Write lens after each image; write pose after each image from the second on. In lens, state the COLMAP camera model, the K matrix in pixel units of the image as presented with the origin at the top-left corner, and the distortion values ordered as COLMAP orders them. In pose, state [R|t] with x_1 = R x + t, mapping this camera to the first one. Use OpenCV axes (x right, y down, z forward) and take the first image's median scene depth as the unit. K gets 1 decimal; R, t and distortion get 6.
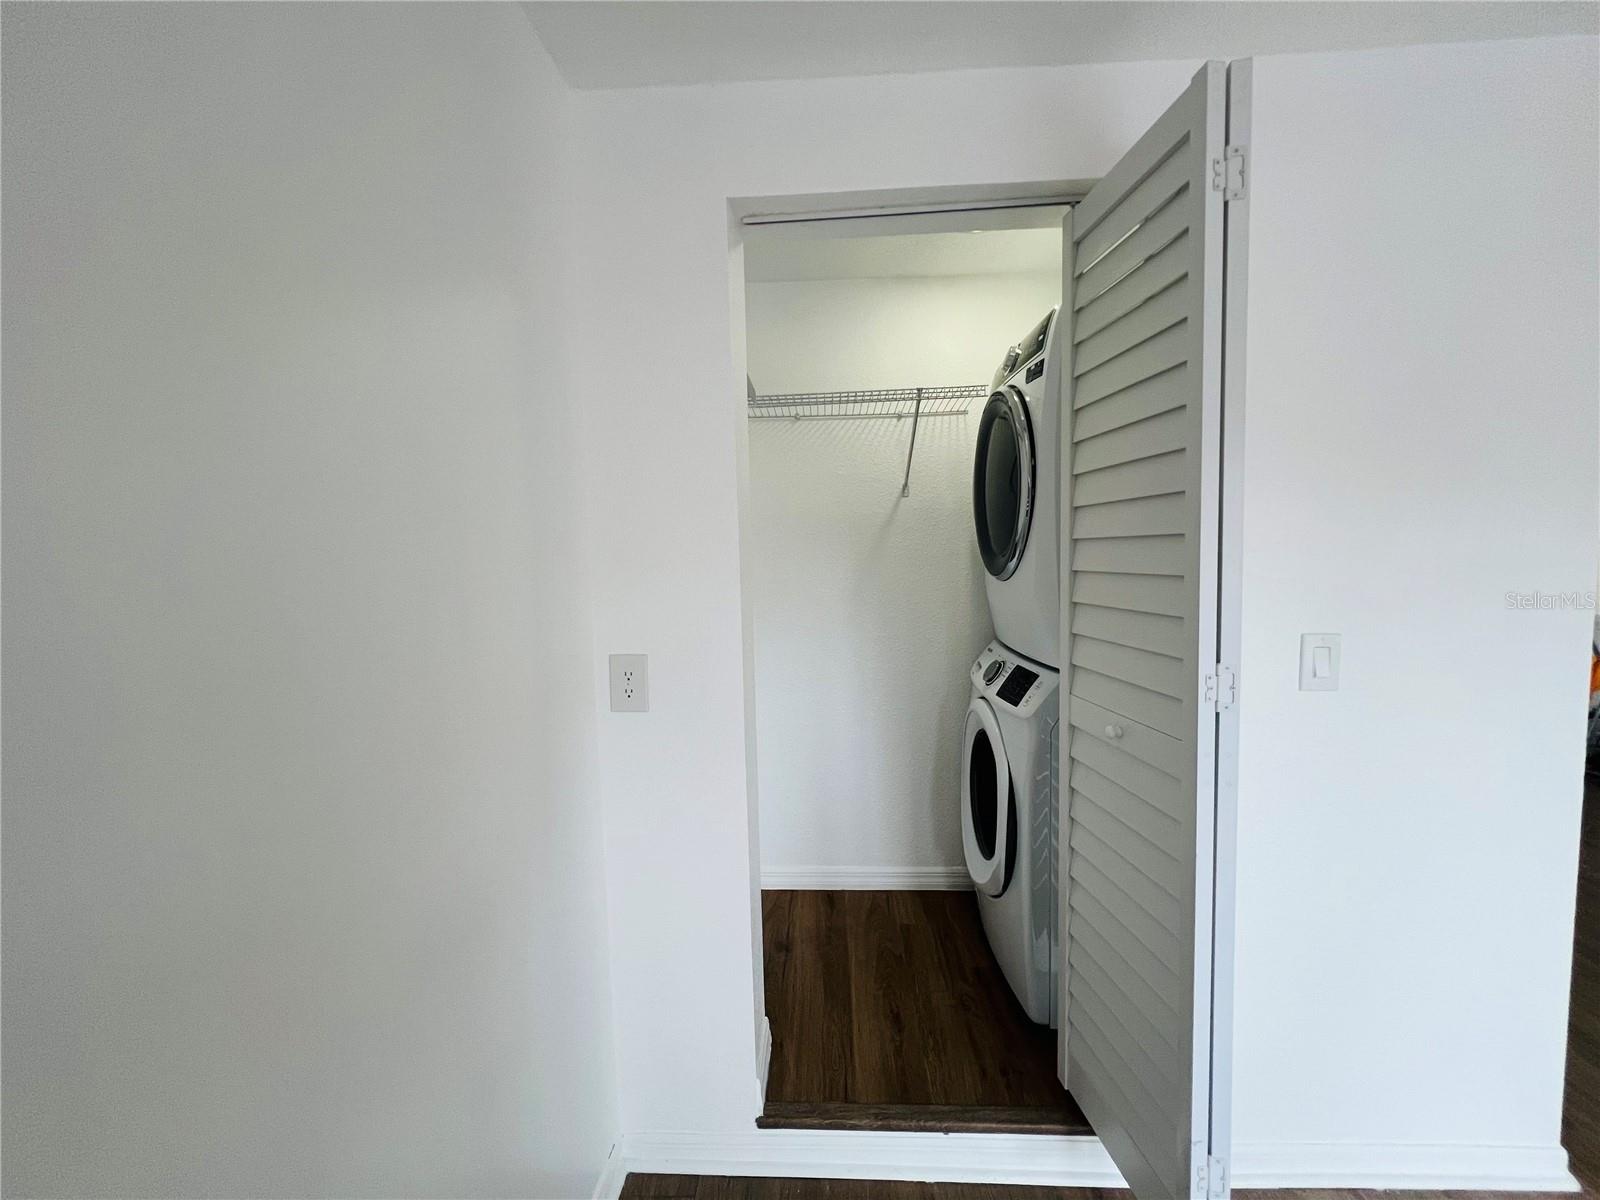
lens RADIAL K [[639.3, 0, 800.0], [0, 639.3, 600.0], [0, 0, 1]] dist [-0.001955, -0.000314]
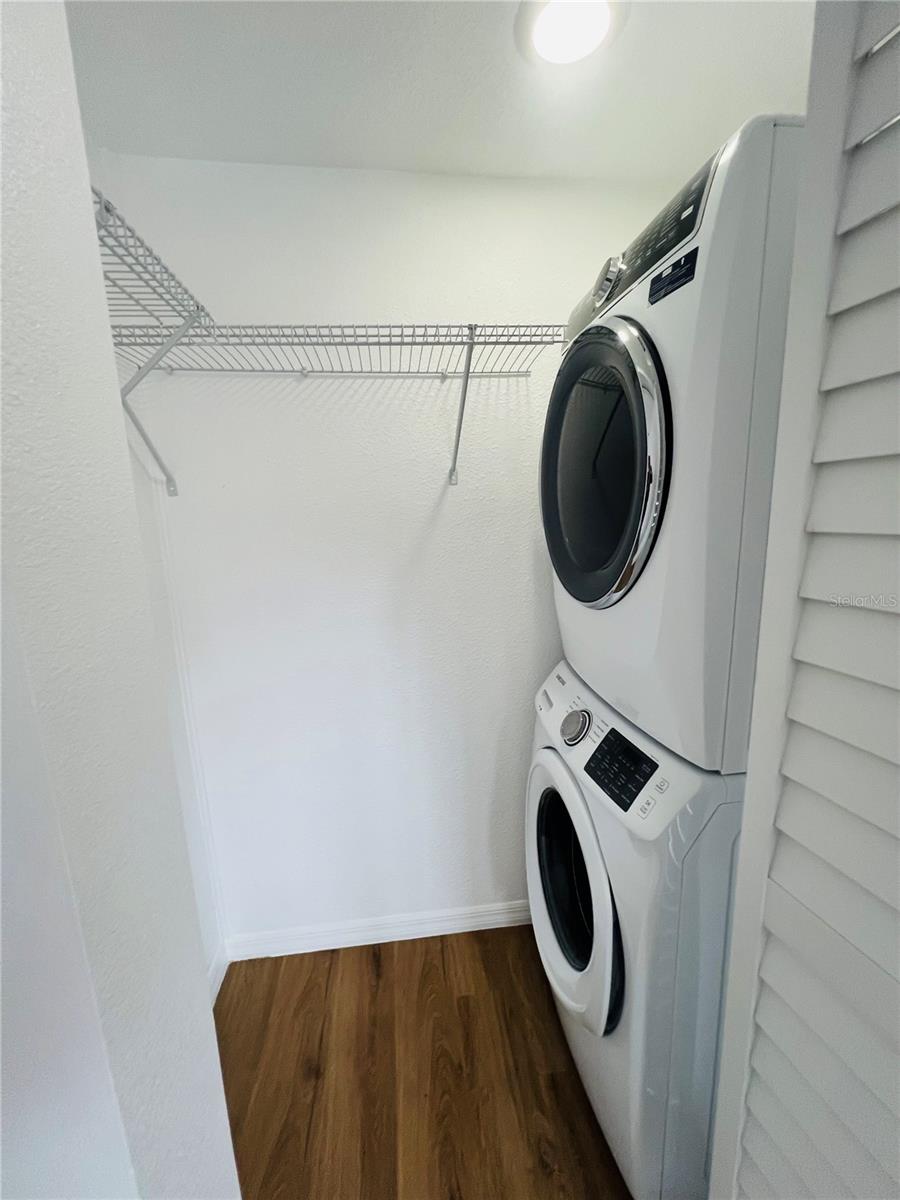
lens RADIAL K [[479.5, 0, 450.0], [0, 479.5, 600.0], [0, 0, 1]] dist [-0.001955, -0.000314]
pose [[0.986387, -0.037428, 0.160123, 0.068470], [0.020902, 0.994392, 0.103674, -0.091123], [-0.163105, -0.098916, 0.981638, 0.456243]]
